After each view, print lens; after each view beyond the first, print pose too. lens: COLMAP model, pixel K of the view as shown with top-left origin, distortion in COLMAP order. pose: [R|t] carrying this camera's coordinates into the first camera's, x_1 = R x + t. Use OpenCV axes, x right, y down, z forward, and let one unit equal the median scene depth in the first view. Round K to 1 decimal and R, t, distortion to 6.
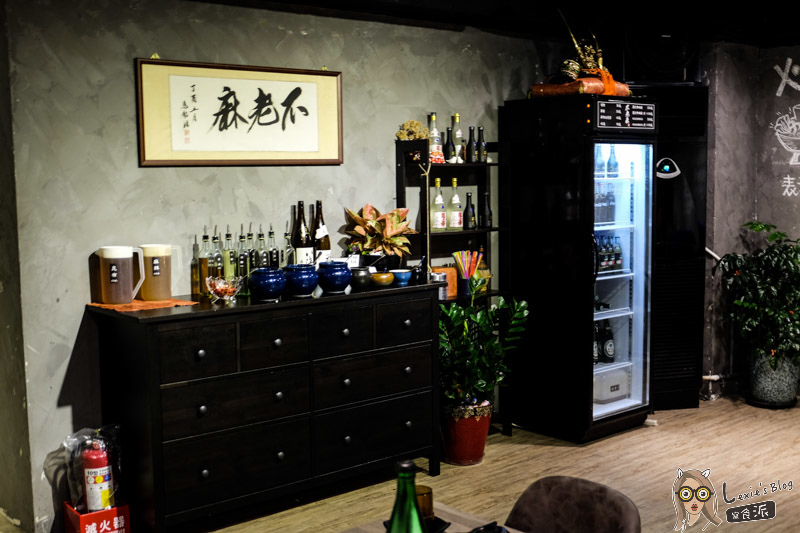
lens RADIAL K [[924.3, 0, 400.1], [0, 924.3, 266.2], [0, 0, 1]] dist [-0.087414, 0.000000]
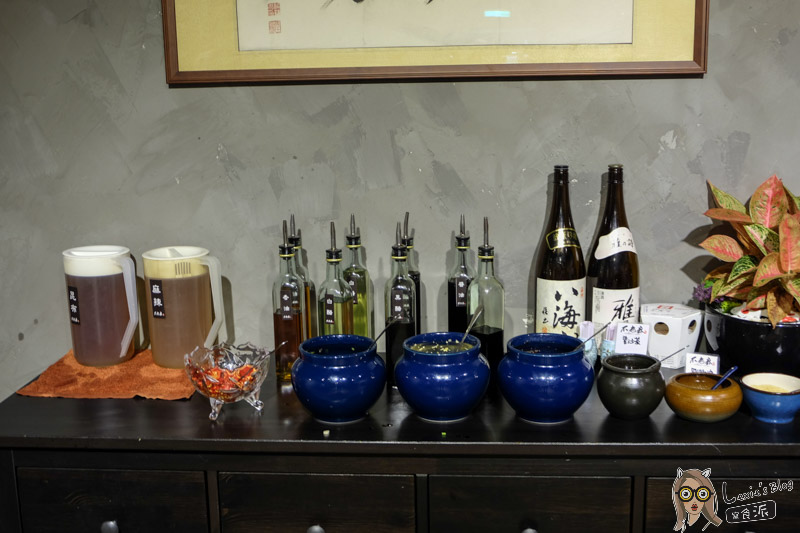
lens RADIAL K [[924.3, 0, 399.5], [0, 924.3, 266.2], [0, 0, 1]] dist [-0.087414, 0.000000]
pose [[0.707630, 0.145921, -0.691351, 0.143430], [-0.059651, 0.987287, 0.147327, -0.089614], [0.704061, -0.063014, 0.707339, 0.711376]]
